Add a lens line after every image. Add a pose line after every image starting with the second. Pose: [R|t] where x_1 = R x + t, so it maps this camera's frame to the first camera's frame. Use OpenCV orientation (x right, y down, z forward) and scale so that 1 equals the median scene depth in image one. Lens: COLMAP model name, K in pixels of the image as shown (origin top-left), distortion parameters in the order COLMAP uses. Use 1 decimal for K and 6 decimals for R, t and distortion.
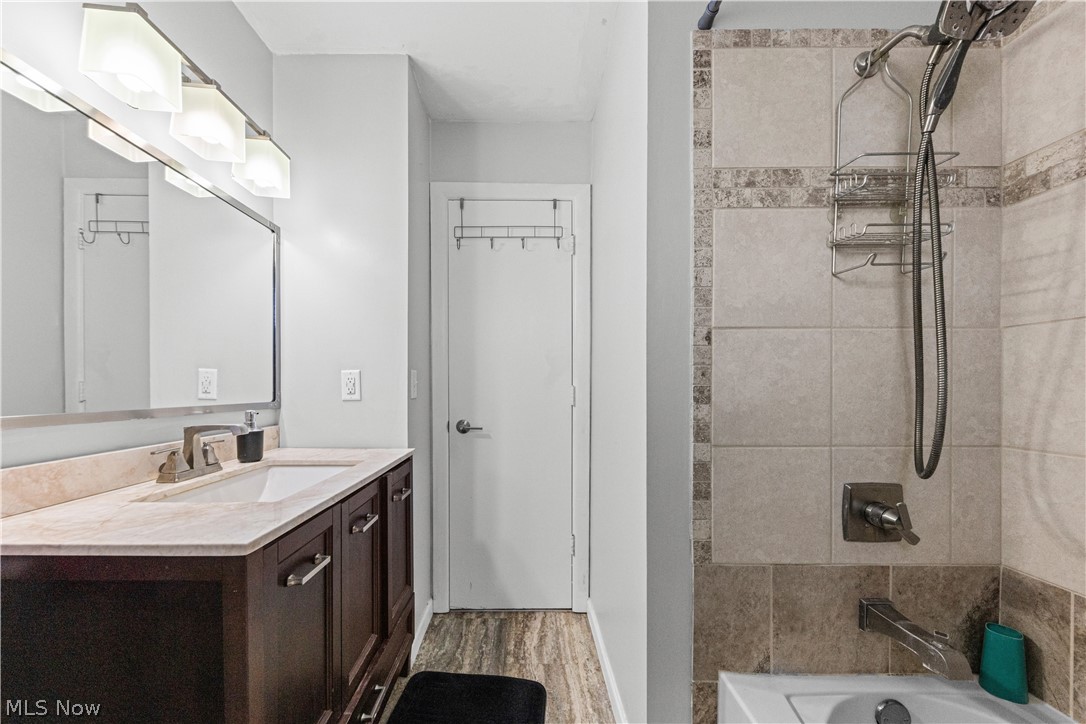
lens RADIAL K [[386.5, 0, 525.6], [0, 386.5, 390.7], [0, 0, 1]] dist [0.007384, -0.000644]
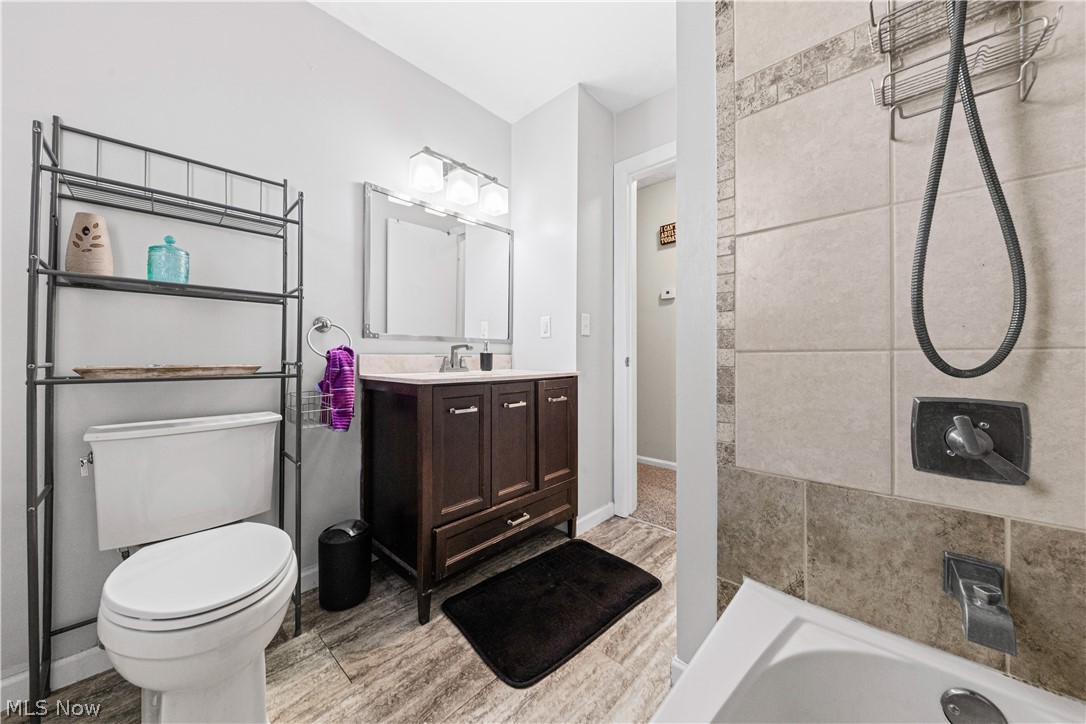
lens RADIAL K [[386.5, 0, 545.0], [0, 386.5, 355.2], [0, 0, 1]] dist [0.007384, -0.000644]
pose [[0.730650, -0.004341, -0.682738, 0.810519], [-0.008874, 0.999835, -0.015853, 0.172974], [0.682694, 0.017642, 0.730491, -0.089370]]
